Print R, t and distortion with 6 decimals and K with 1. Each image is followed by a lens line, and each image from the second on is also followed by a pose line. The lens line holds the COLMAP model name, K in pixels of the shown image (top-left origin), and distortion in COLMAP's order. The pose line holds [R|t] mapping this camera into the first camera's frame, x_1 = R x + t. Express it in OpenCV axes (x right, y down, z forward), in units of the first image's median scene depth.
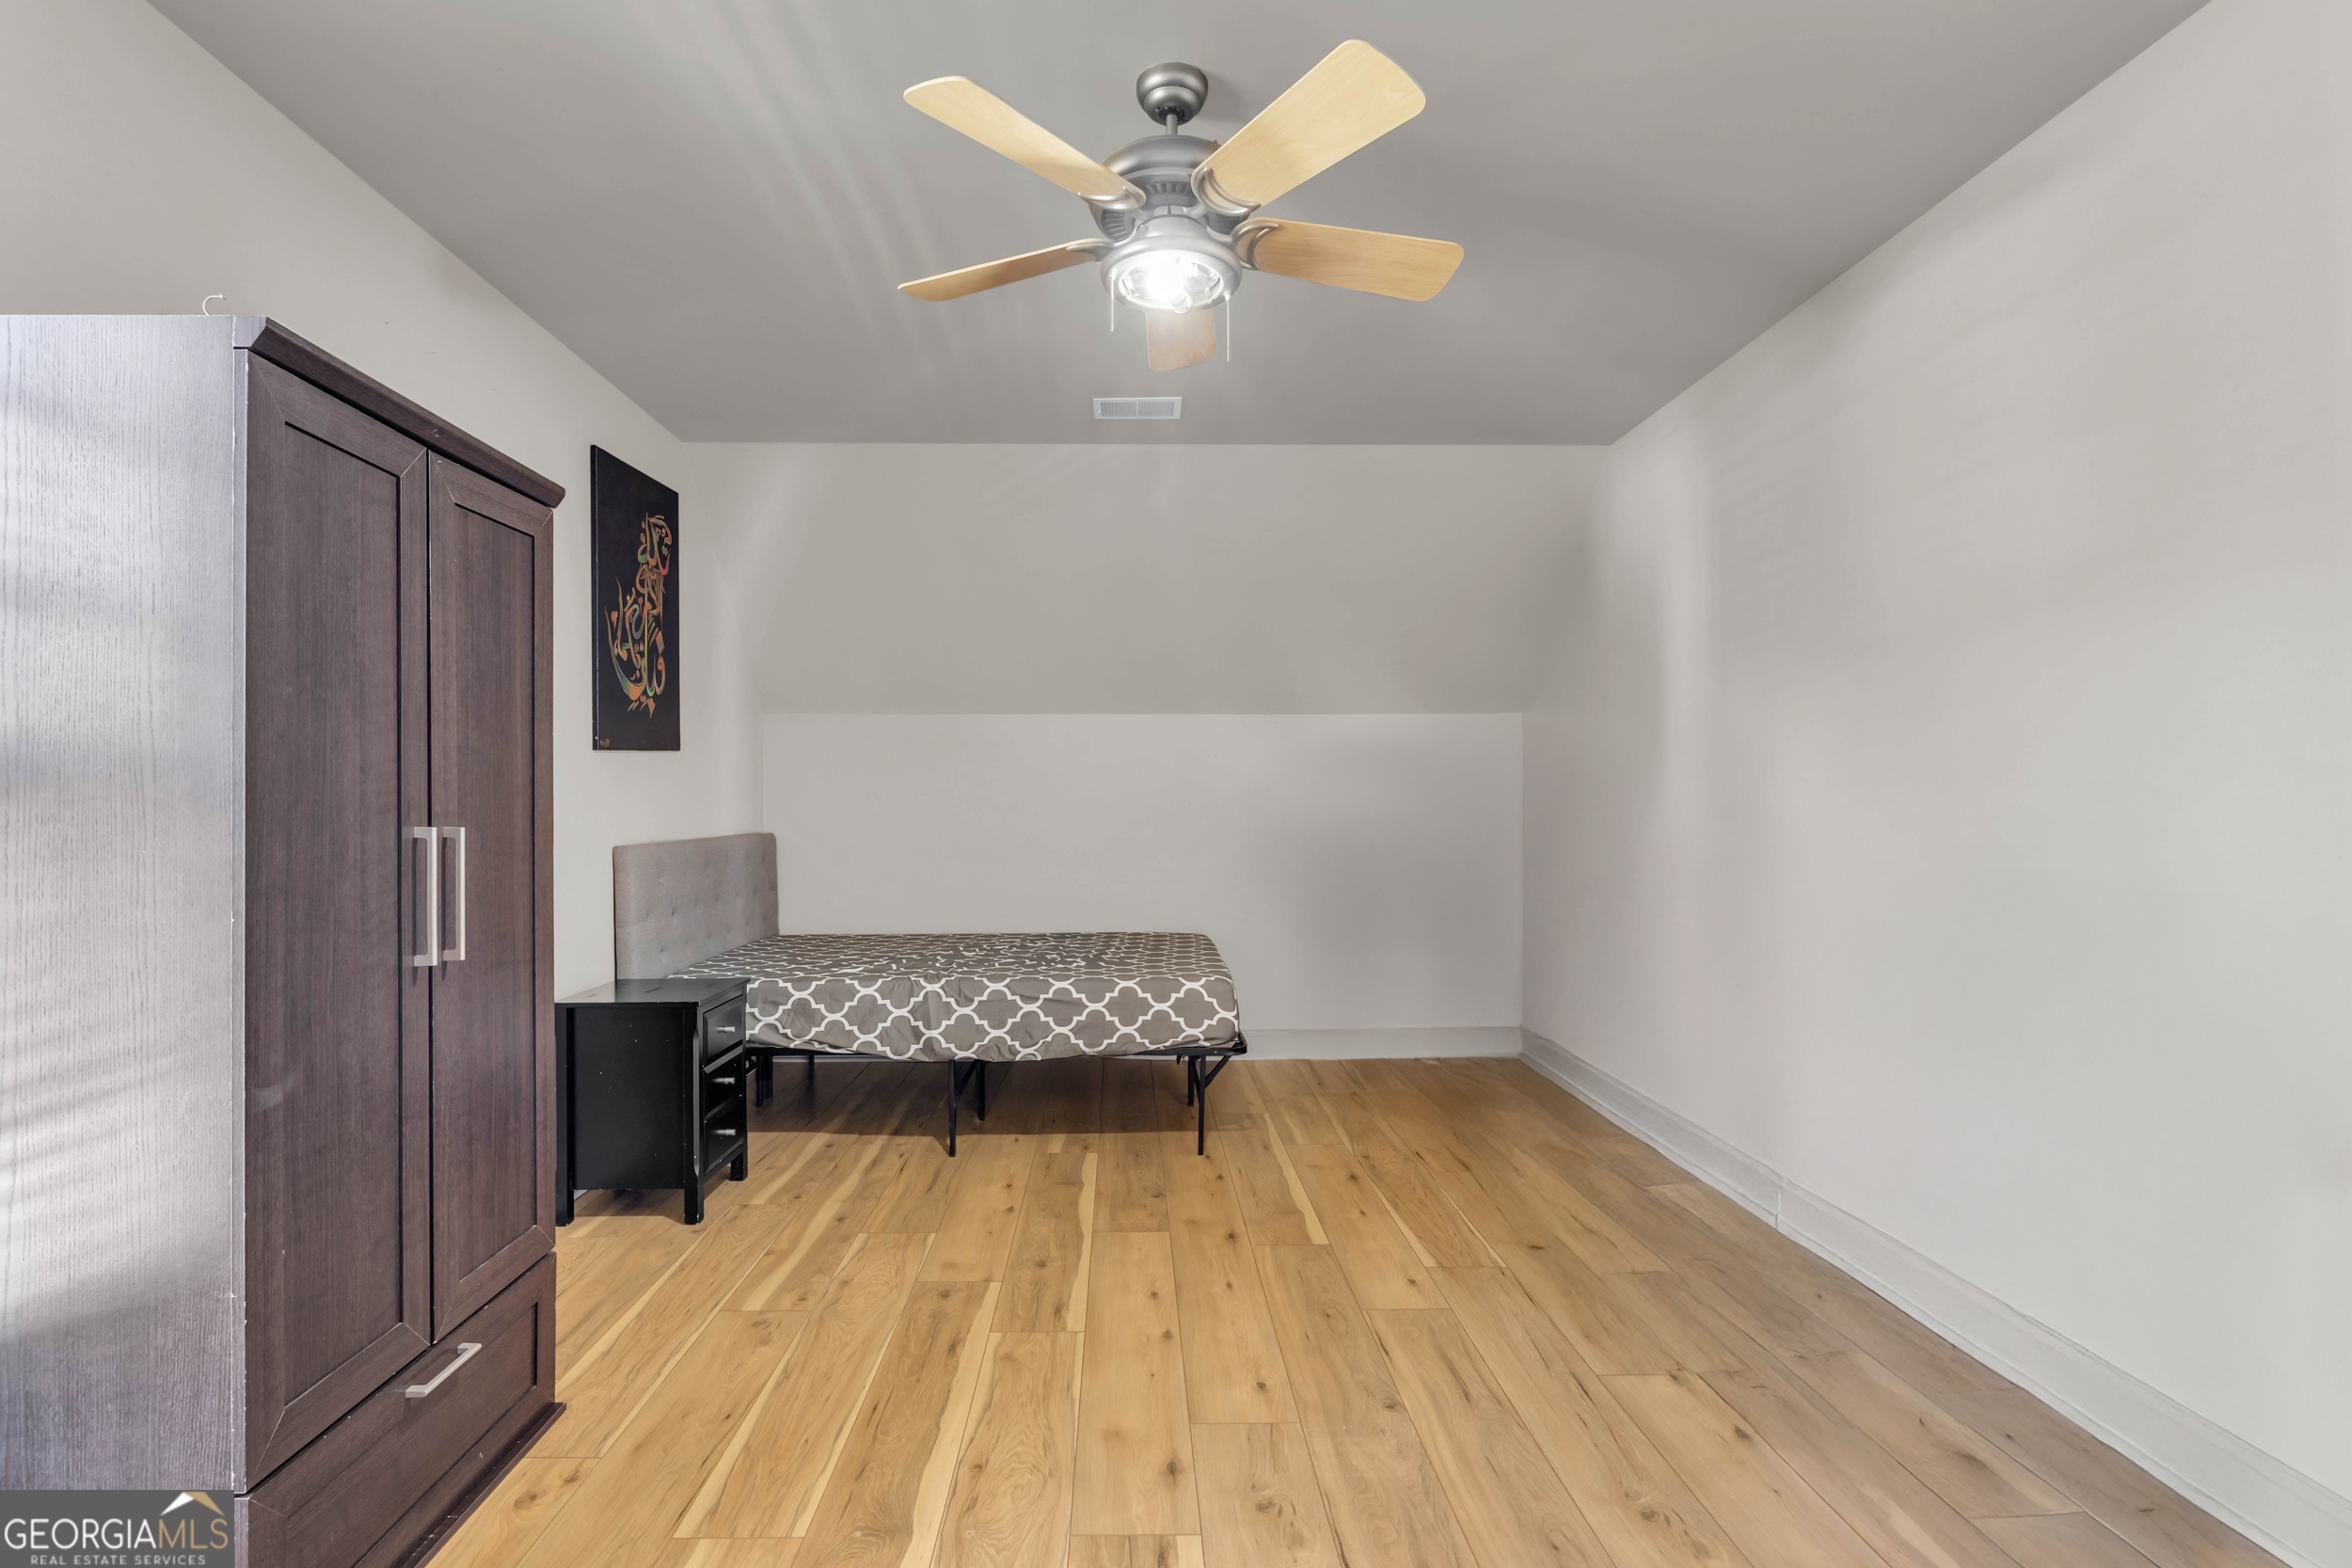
lens RADIAL K [[1091.1, 0, 1135.4], [0, 1091.1, 773.5], [0, 0, 1]] dist [-0.011355, 0.000587]
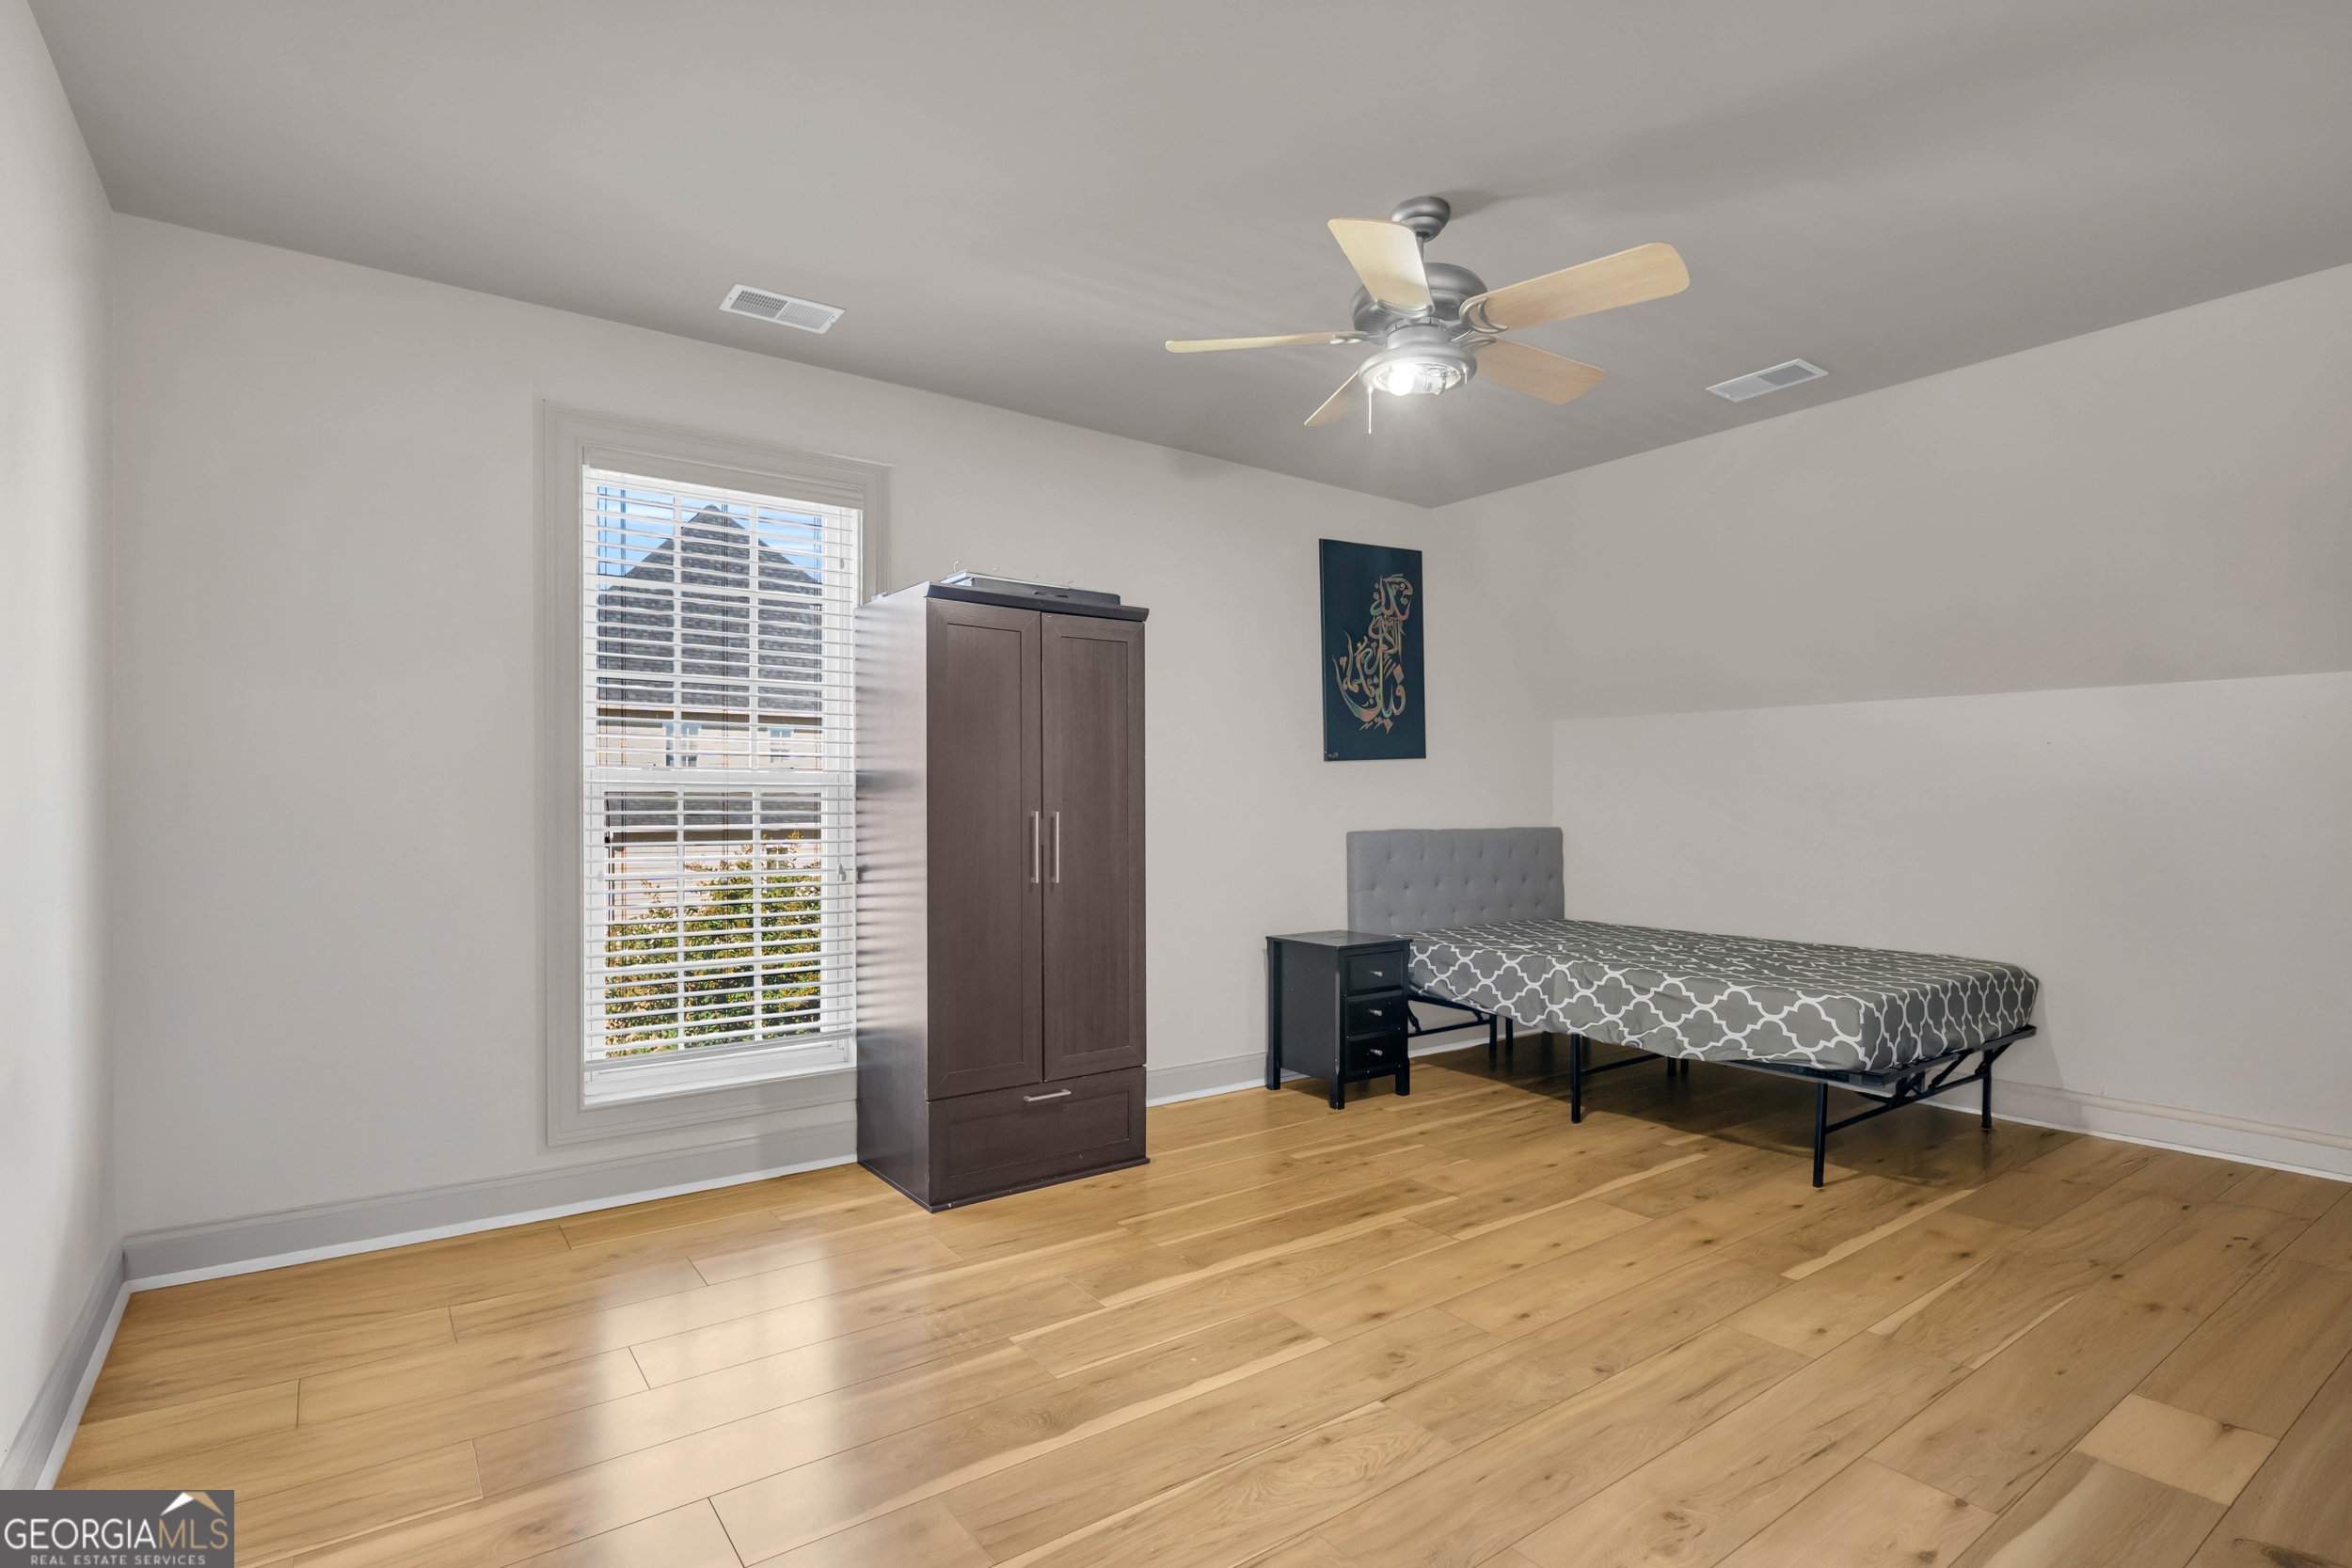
lens RADIAL K [[1091.1, 0, 1135.4], [0, 1091.1, 773.5], [0, 0, 1]] dist [-0.011355, 0.000587]
pose [[0.573348, -0.016126, -0.819153, 0.483447], [0.017635, 0.999818, -0.007340, 0.000108], [0.819122, -0.010237, 0.573528, 0.014882]]
